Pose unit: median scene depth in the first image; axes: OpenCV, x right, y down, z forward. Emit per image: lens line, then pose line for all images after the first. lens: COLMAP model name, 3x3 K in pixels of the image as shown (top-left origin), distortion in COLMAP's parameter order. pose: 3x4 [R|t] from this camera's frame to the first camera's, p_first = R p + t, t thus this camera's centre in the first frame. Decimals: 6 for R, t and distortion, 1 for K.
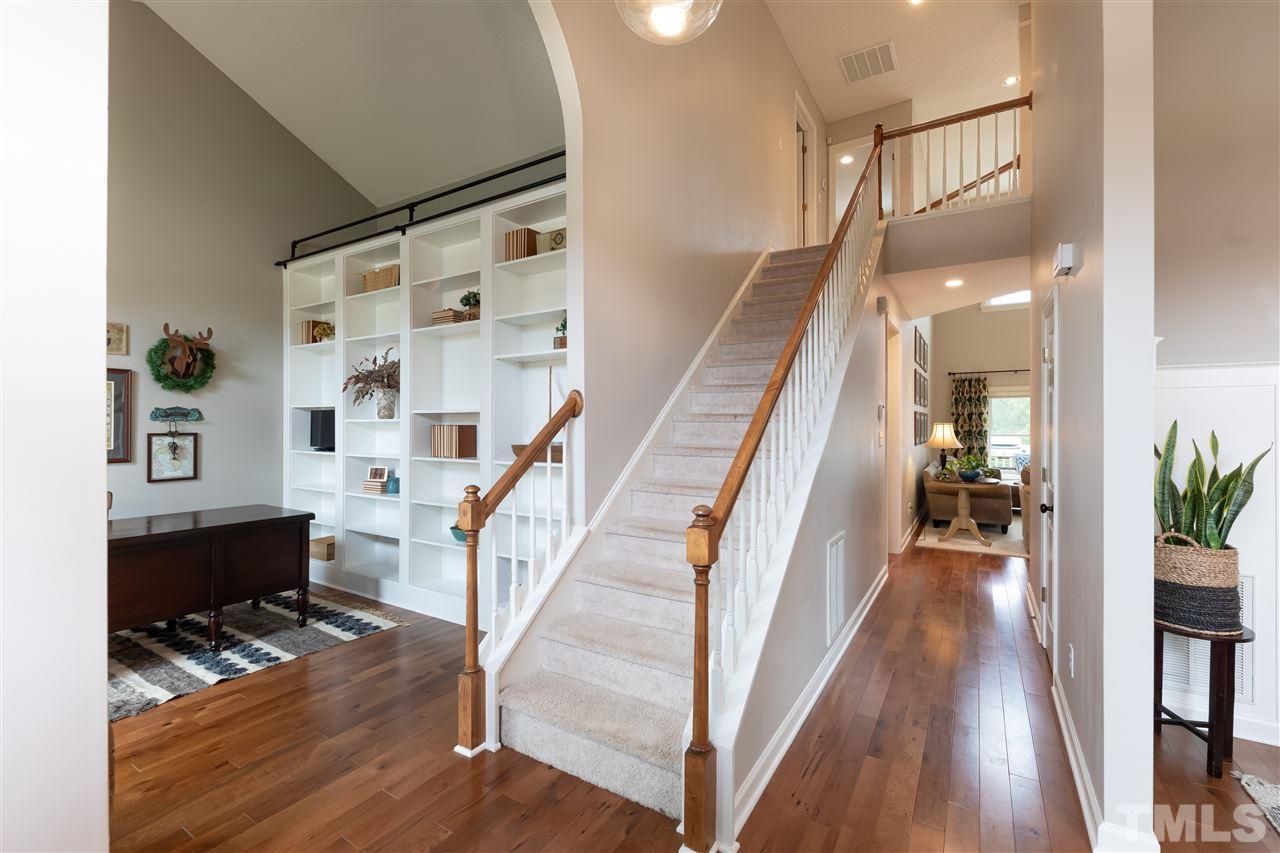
lens RADIAL K [[538.3, 0, 650.0], [0, 538.3, 419.6], [0, 0, 1]] dist [0.002526, -0.000188]
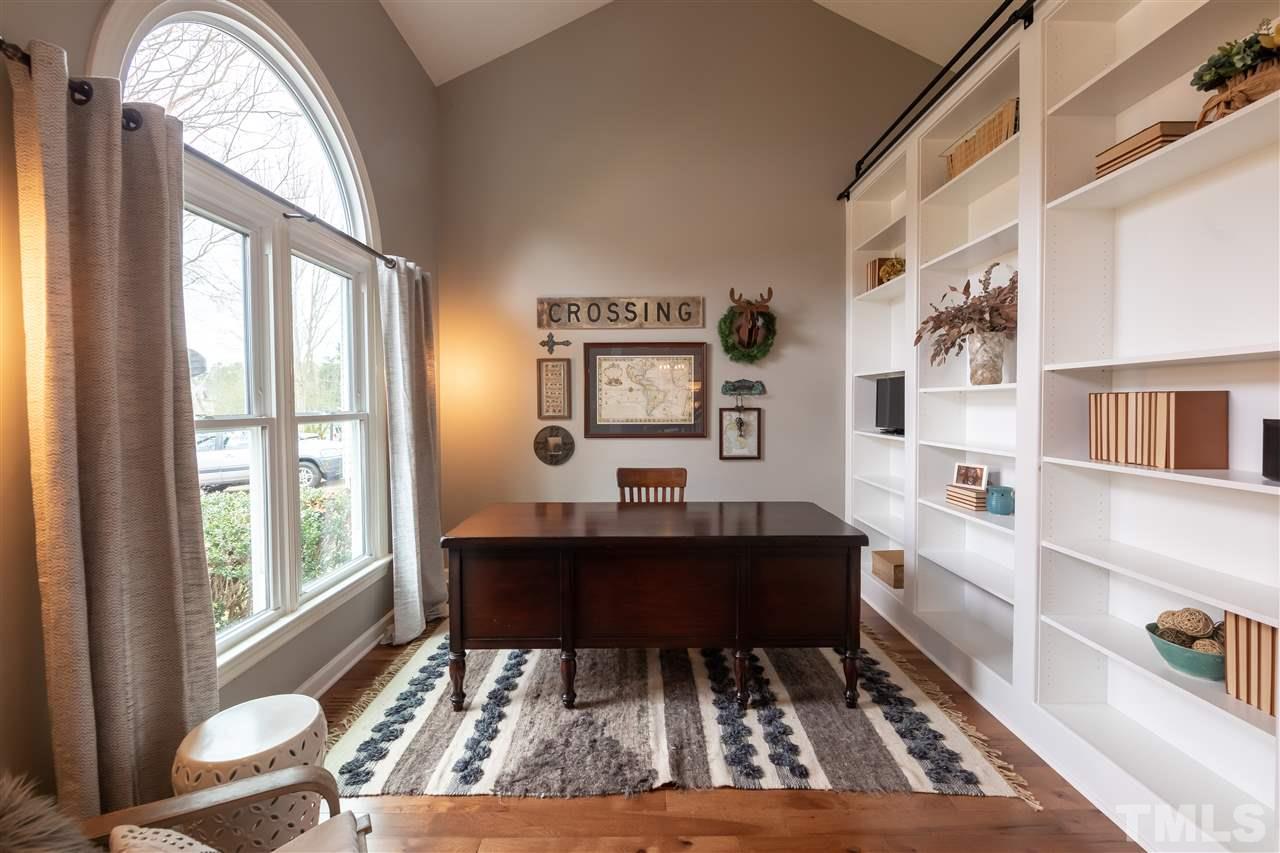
lens RADIAL K [[538.3, 0, 650.0], [0, 538.3, 419.6], [0, 0, 1]] dist [0.002526, -0.000188]
pose [[0.548767, 0.022084, -0.835684, -0.203049], [0.012031, 0.999339, 0.034309, 0.011836], [0.835889, -0.028881, 0.548138, 0.377933]]
